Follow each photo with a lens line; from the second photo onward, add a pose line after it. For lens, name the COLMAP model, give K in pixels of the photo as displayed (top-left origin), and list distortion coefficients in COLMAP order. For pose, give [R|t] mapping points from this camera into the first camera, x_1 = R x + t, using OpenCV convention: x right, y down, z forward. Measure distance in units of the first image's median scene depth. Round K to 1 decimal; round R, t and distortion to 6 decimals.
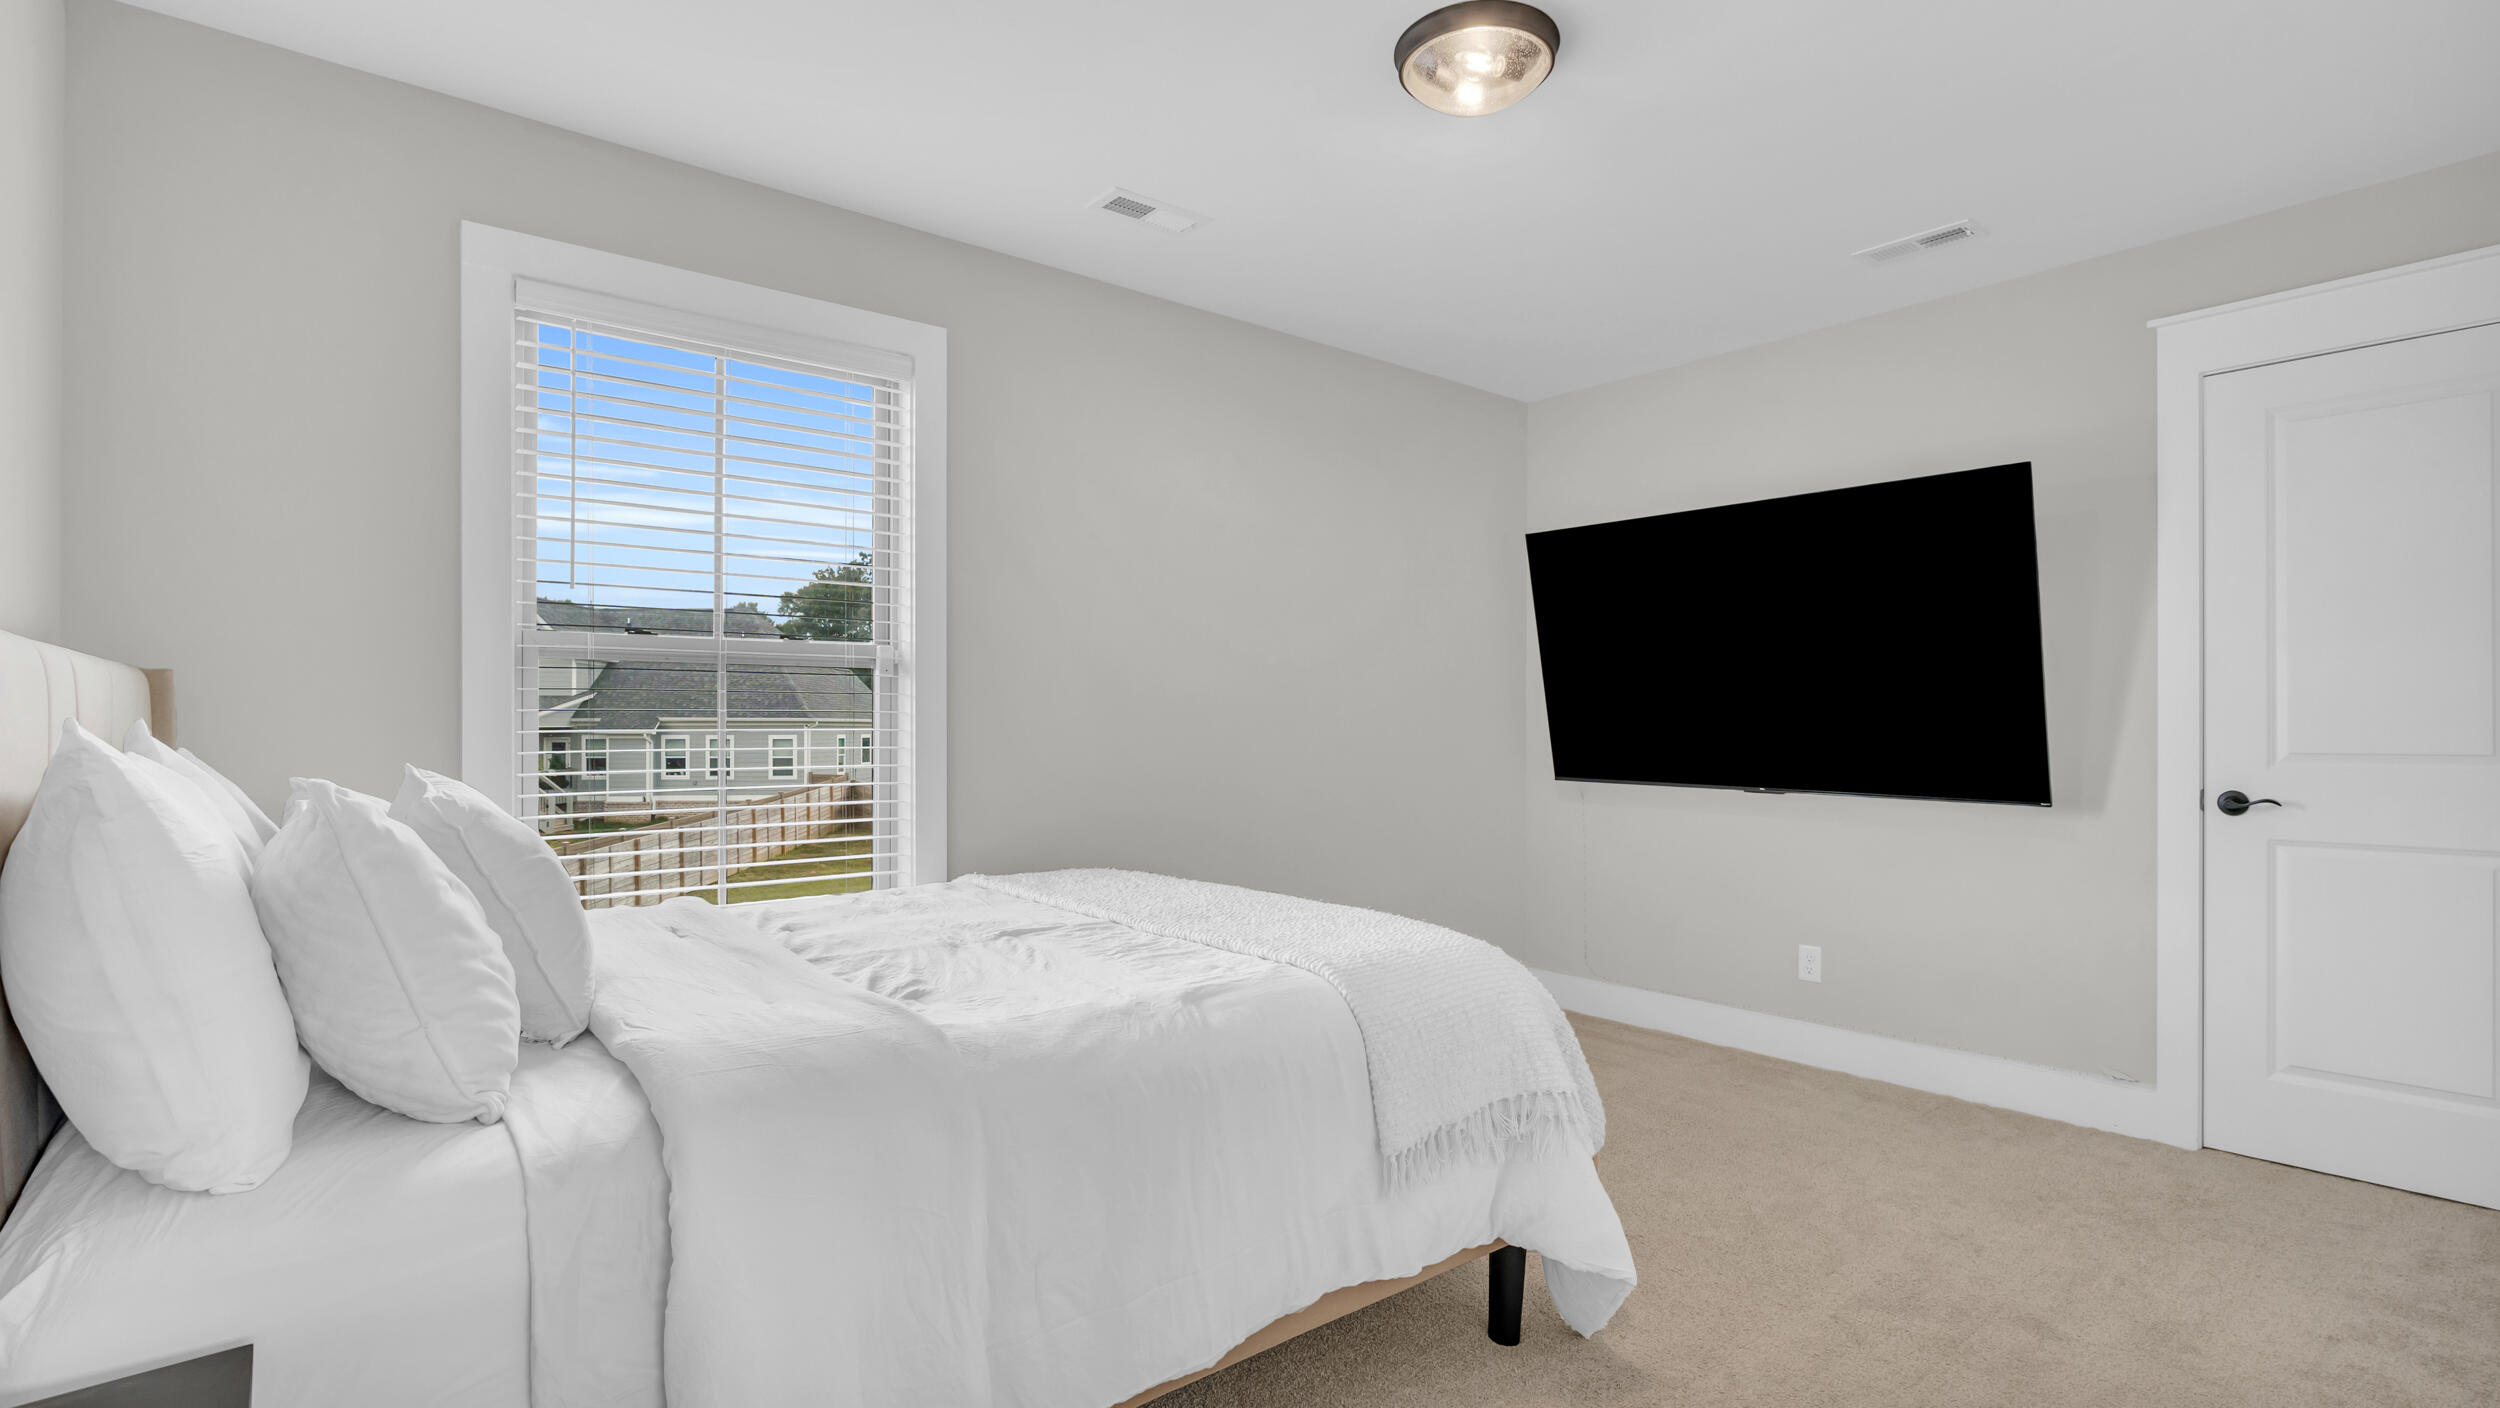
lens RADIAL K [[1168.6, 0, 1256.9], [0, 1168.6, 727.0], [0, 0, 1]] dist [-0.012319, 0.001418]
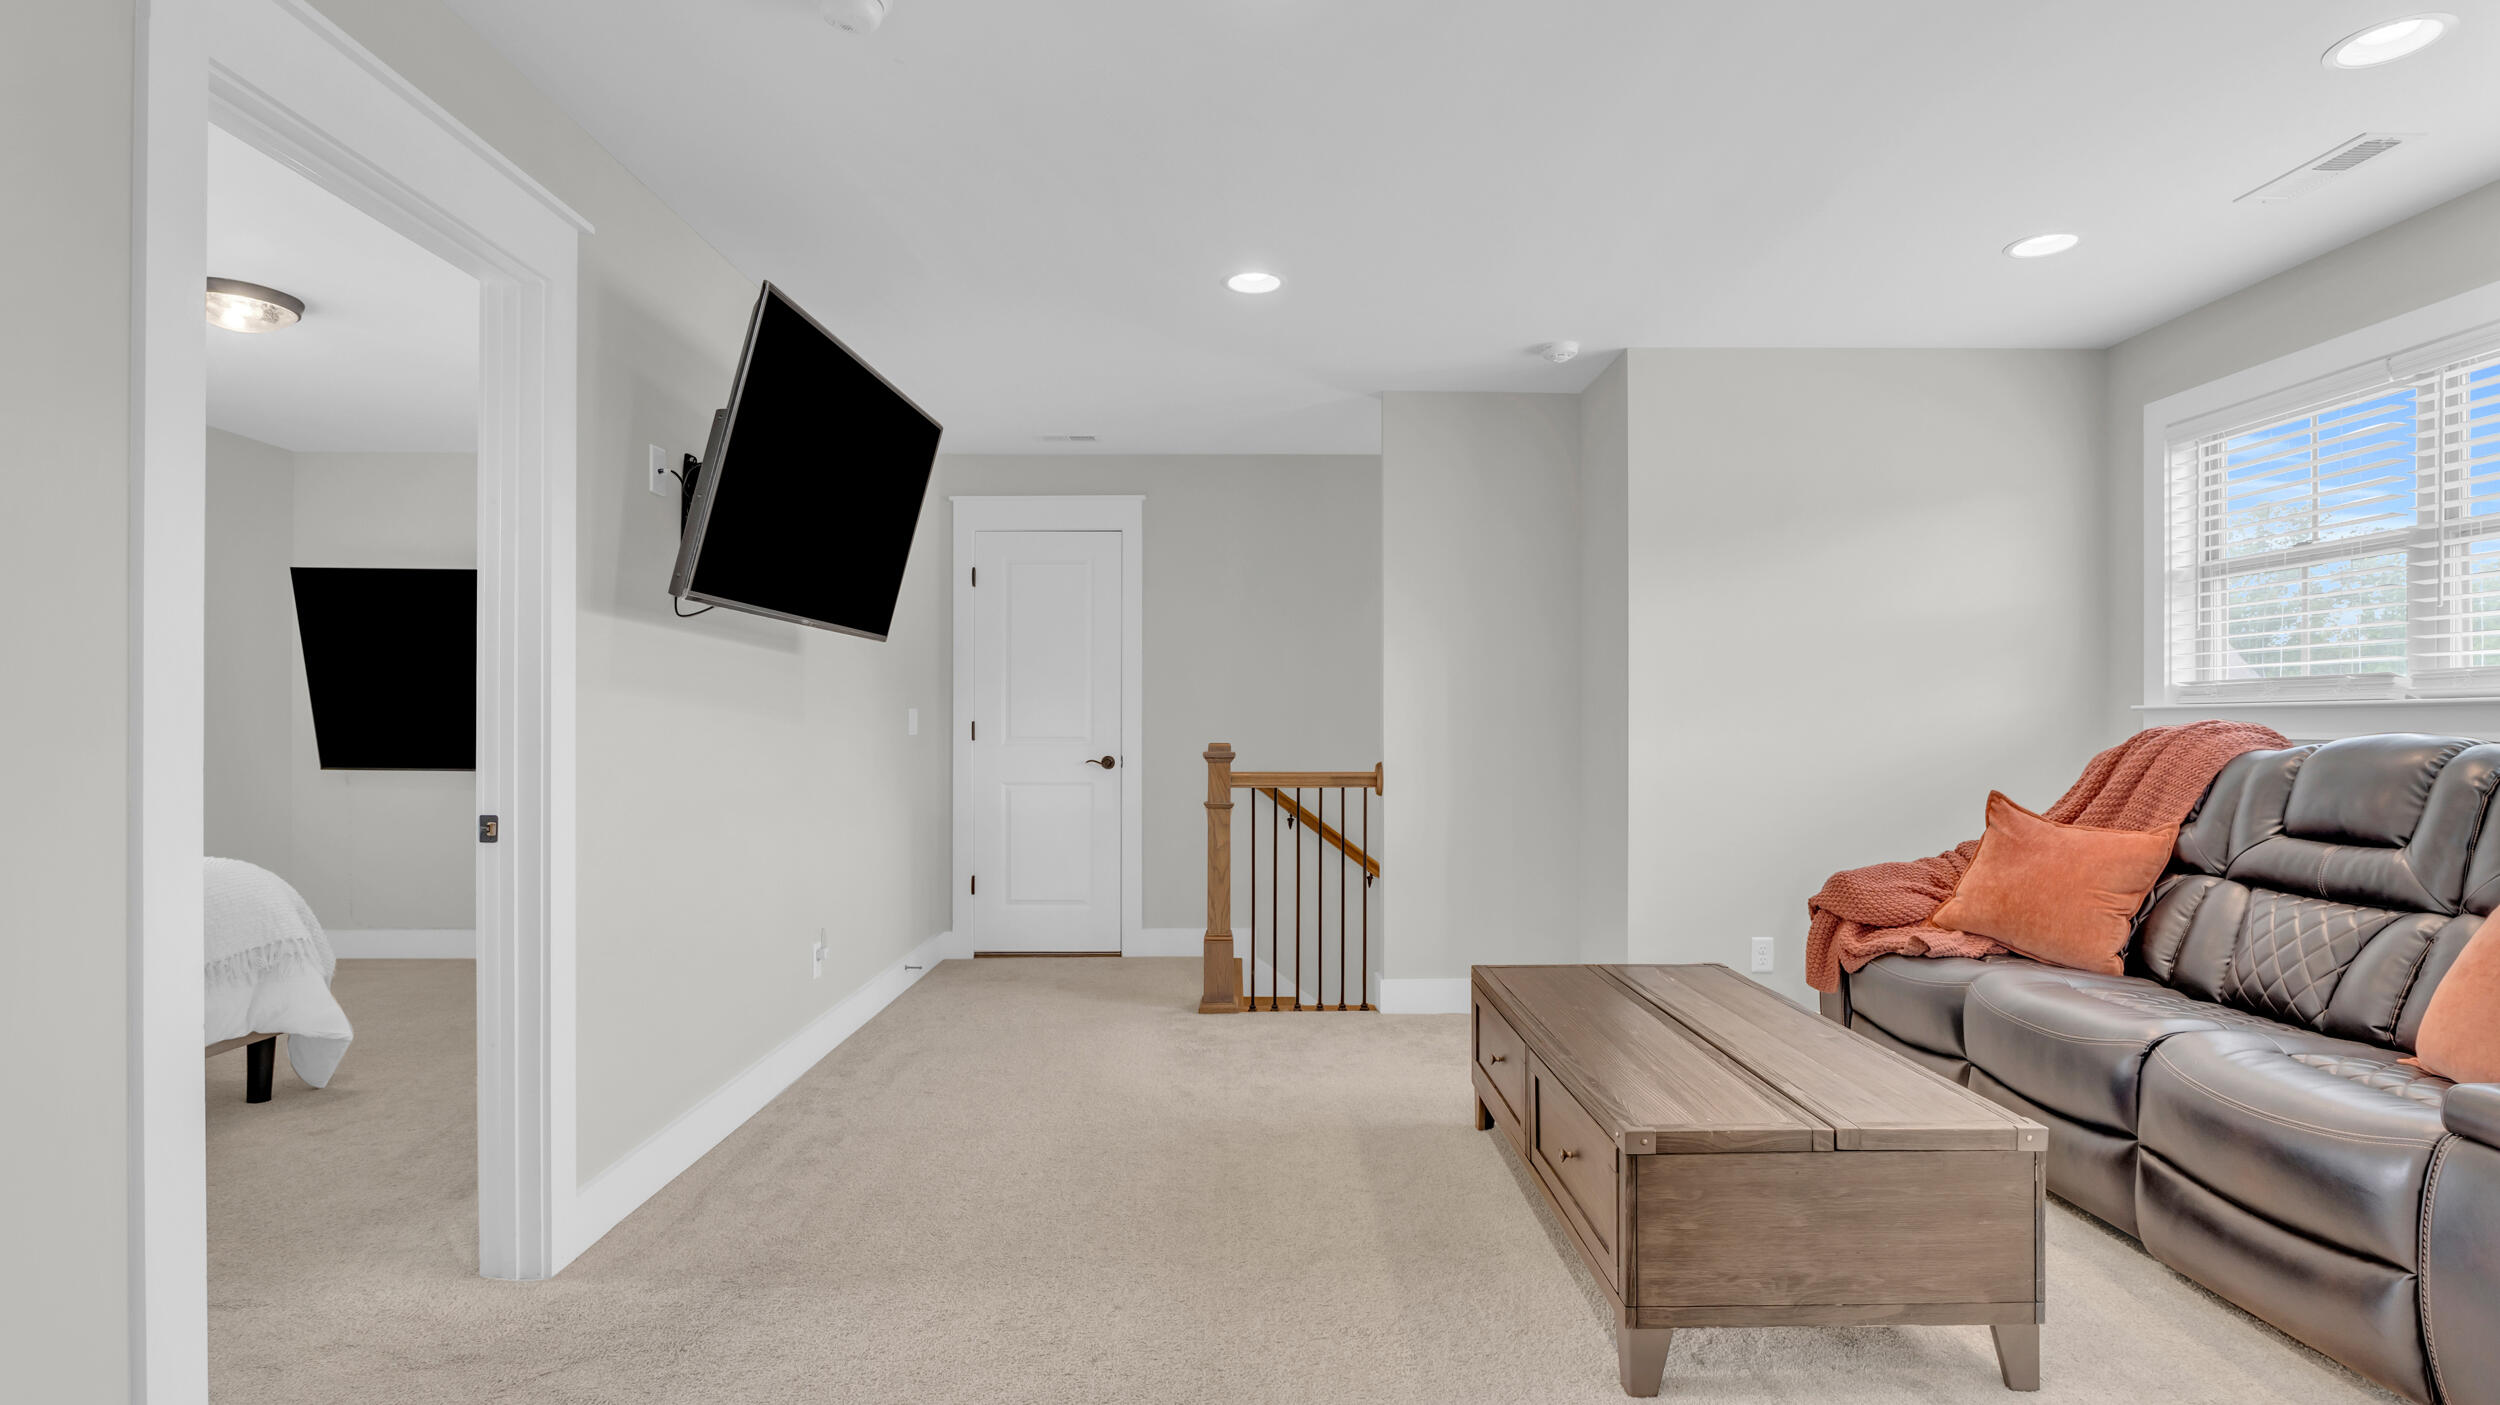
lens RADIAL K [[1168.6, 0, 1256.9], [0, 1168.6, 725.5], [0, 0, 1]] dist [-0.012319, 0.001418]
pose [[0.615917, 0.000174, 0.787811, -0.216698], [-0.001655, 0.999998, 0.001073, -0.006549], [-0.787810, -0.001965, 0.615916, -1.166525]]
